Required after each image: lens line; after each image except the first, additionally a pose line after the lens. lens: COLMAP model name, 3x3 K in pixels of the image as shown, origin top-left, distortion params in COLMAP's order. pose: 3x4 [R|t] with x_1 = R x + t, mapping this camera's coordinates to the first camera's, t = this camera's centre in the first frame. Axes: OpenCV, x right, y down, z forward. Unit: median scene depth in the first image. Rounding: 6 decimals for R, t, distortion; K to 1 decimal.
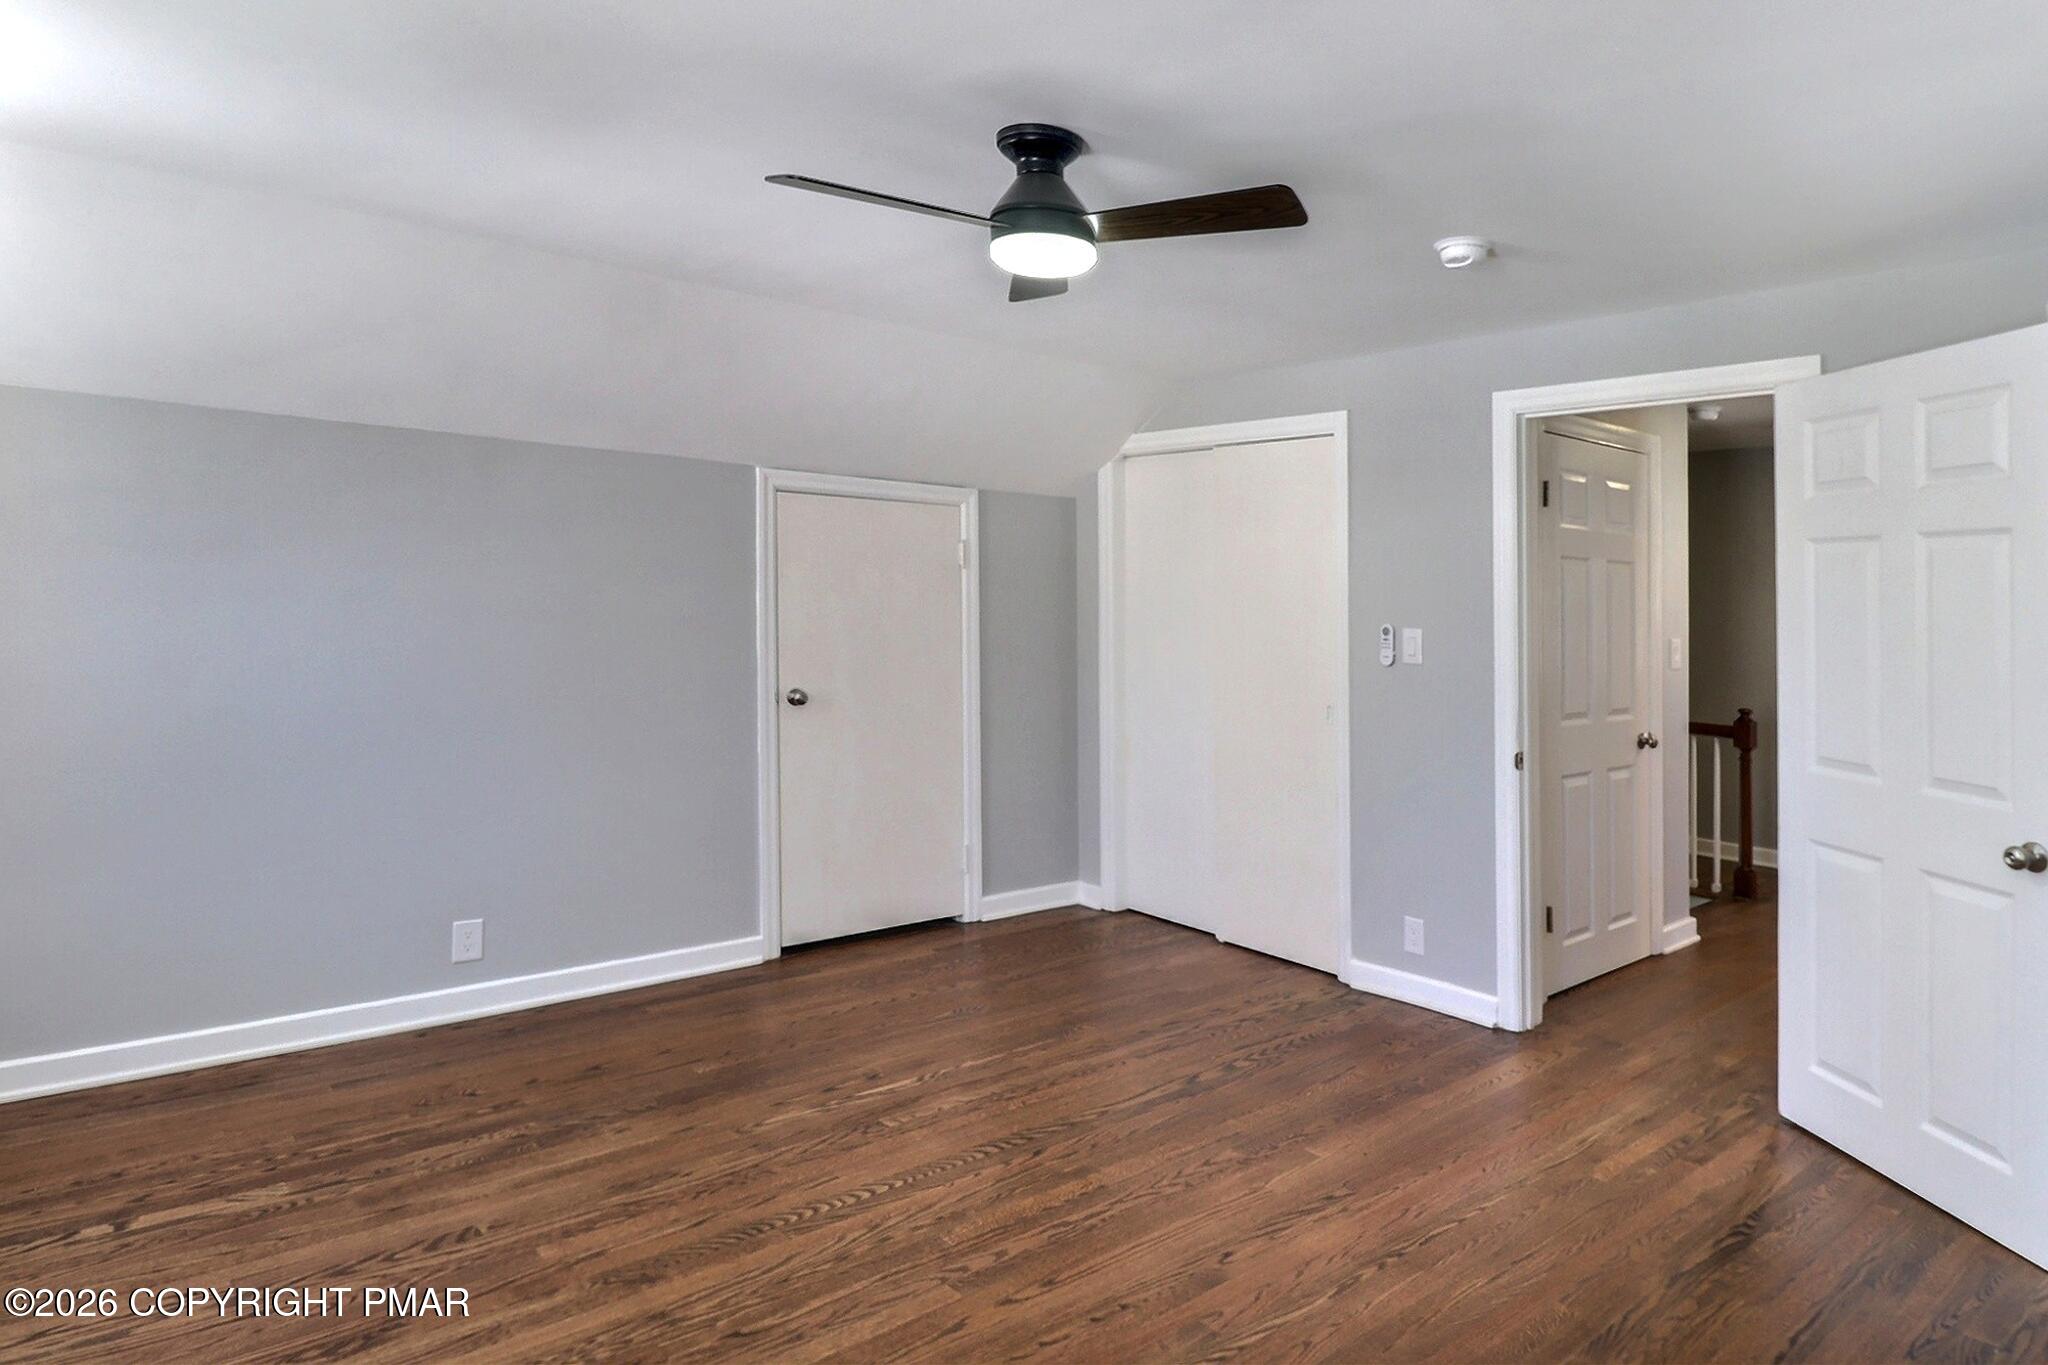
lens RADIAL K [[1236.6, 0, 1030.3], [0, 1236.6, 643.8], [0, 0, 1]] dist [-0.000475, -0.003117]
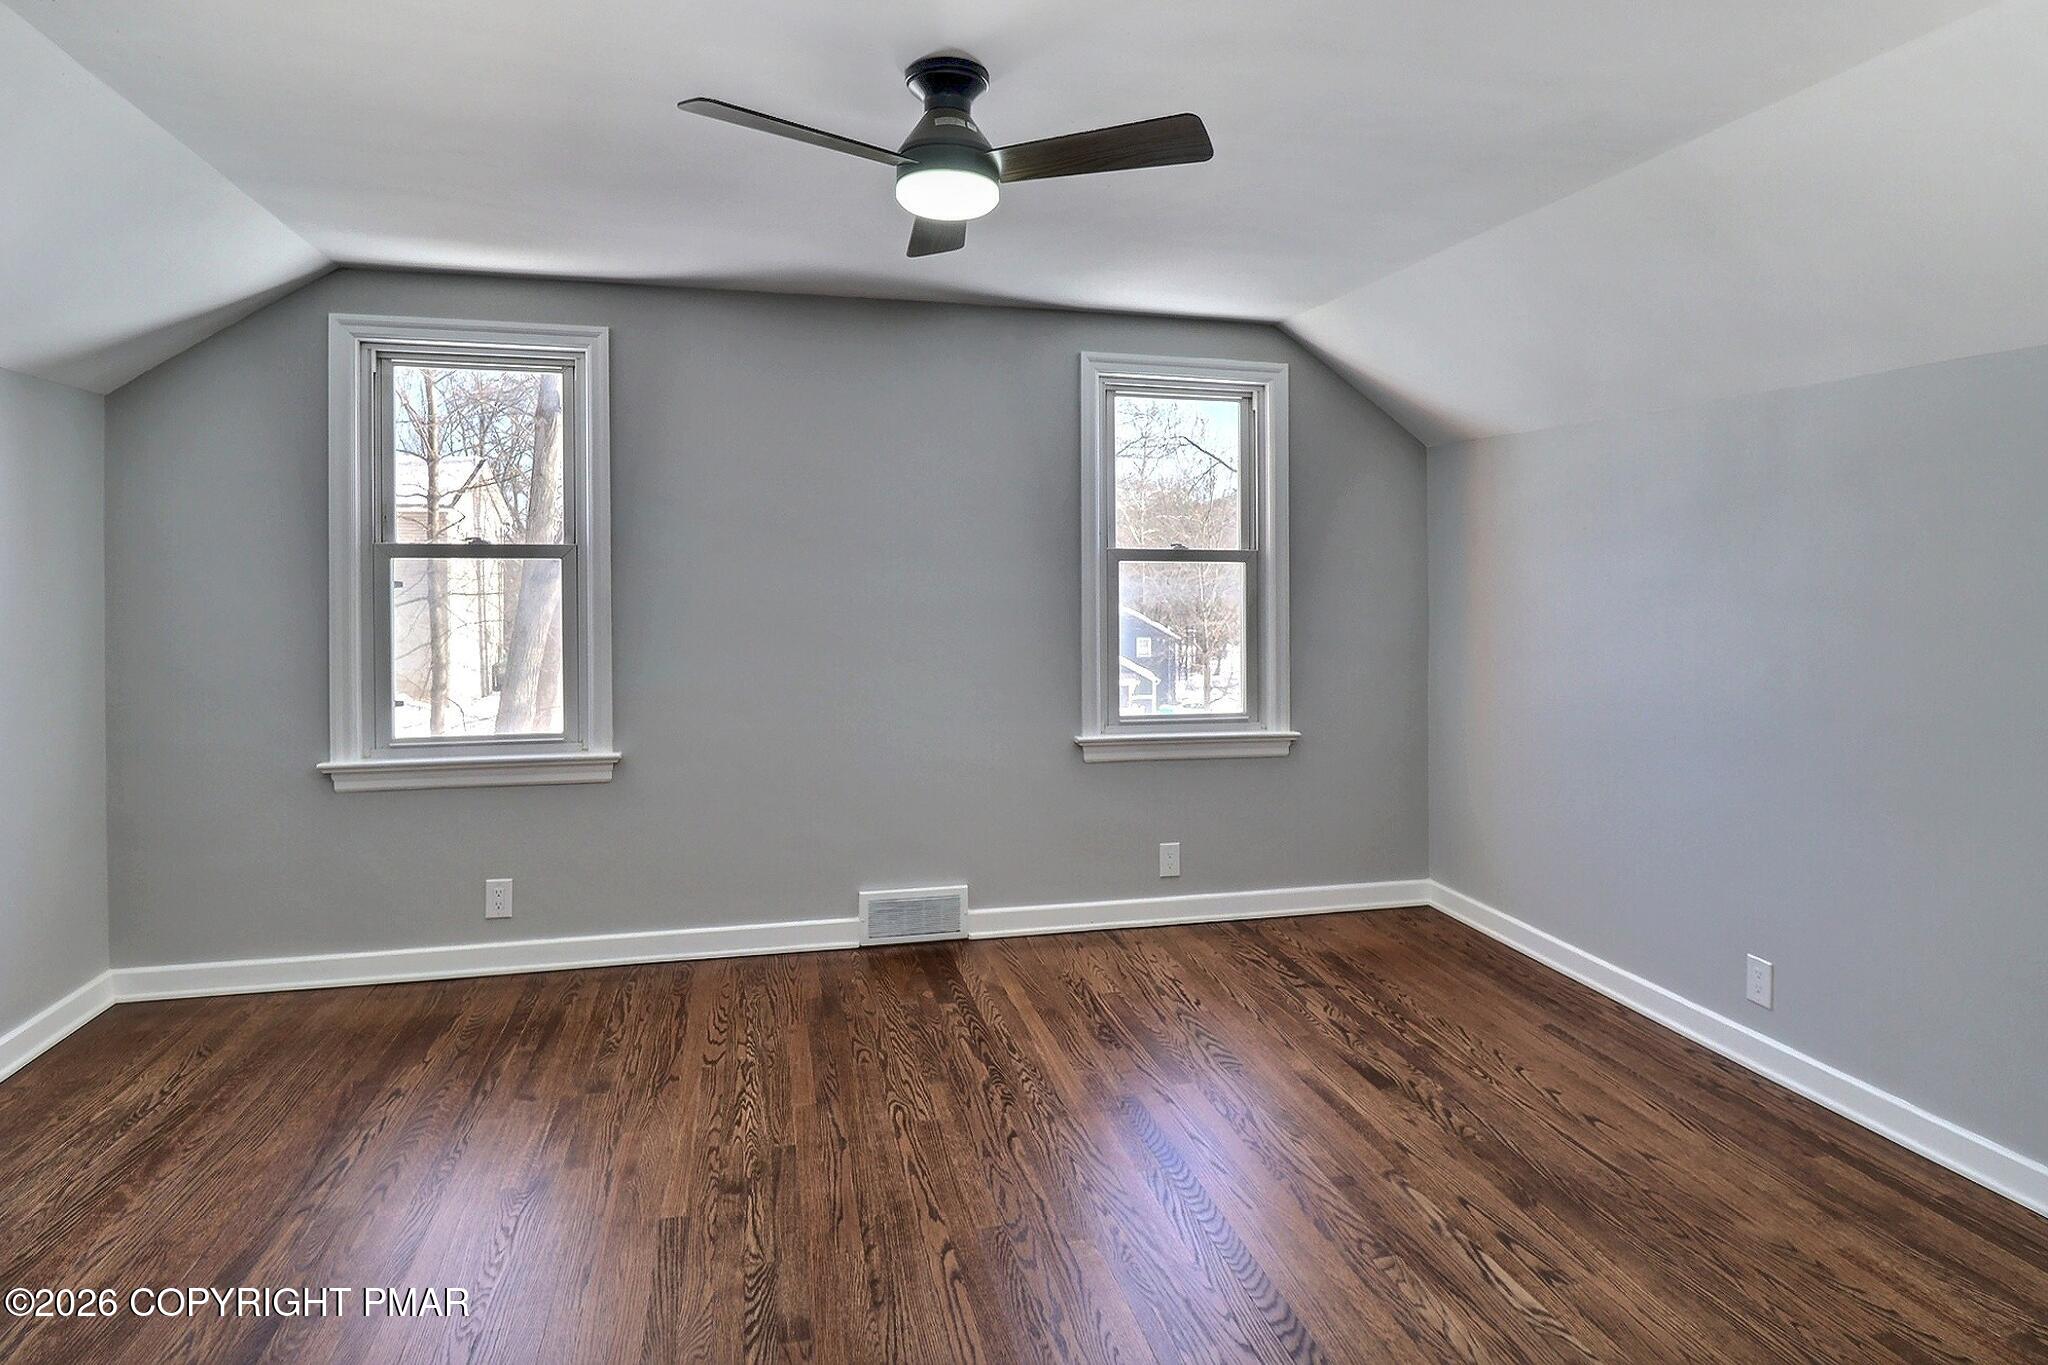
lens RADIAL K [[1236.6, 0, 1030.3], [0, 1236.6, 643.8], [0, 0, 1]] dist [-0.000475, -0.003117]
pose [[-0.448799, 0.021182, -0.893382, 0.704110], [-0.050031, 0.997555, 0.048786, -0.006782], [0.892231, 0.066592, -0.446642, 1.241095]]
